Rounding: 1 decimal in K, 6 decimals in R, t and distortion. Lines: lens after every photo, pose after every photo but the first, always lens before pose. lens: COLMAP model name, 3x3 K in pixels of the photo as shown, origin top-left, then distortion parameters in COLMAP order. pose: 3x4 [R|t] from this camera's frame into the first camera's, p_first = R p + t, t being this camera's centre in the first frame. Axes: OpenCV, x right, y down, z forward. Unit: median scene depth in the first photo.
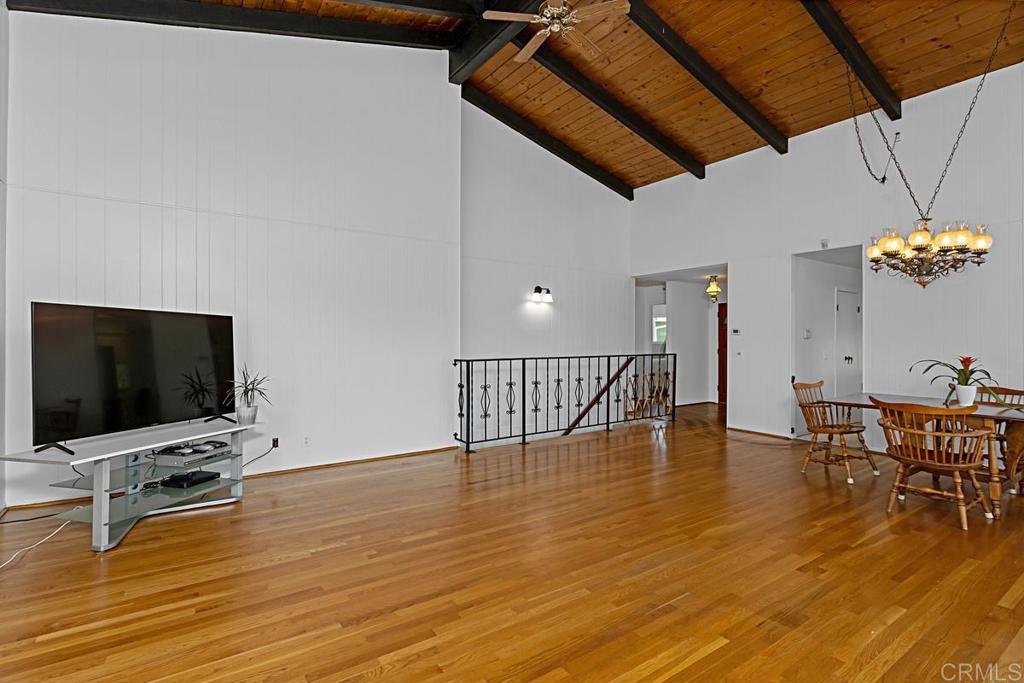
lens RADIAL K [[485.7, 0, 501.5], [0, 485.7, 336.9], [0, 0, 1]] dist [0.000905, 0.000301]
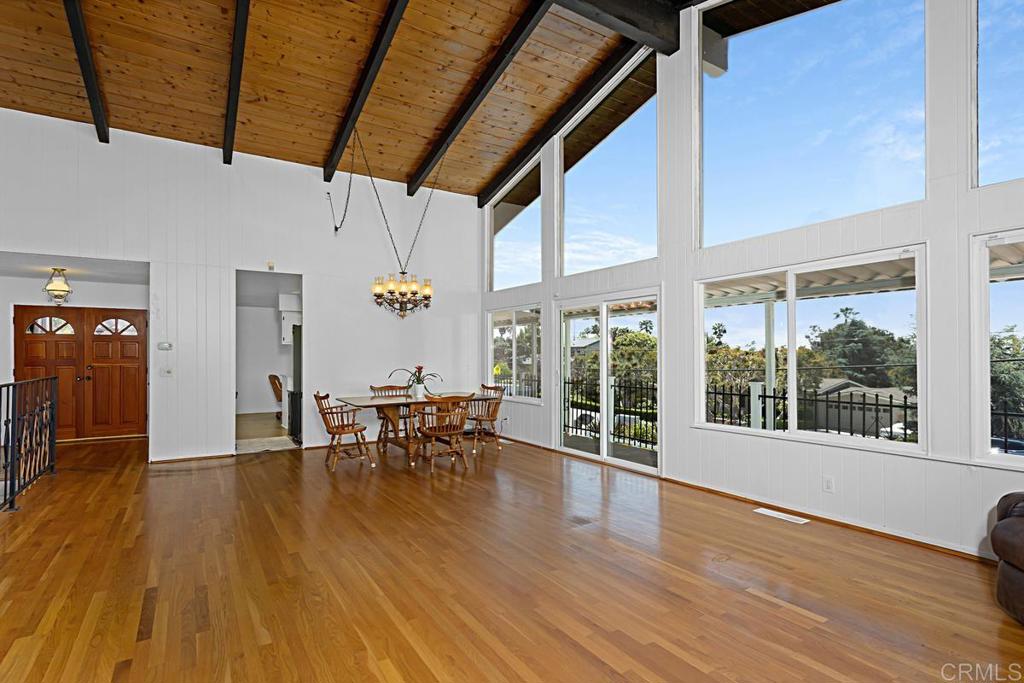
lens RADIAL K [[500.6, 0, 491.7], [0, 500.6, 357.1], [0, 0, 1]] dist [0.001413, 0.000243]
pose [[0.051228, -0.004497, 0.998677, -0.645113], [-0.005818, 0.999972, 0.004801, 0.002376], [-0.998670, -0.006056, 0.051201, 0.685127]]
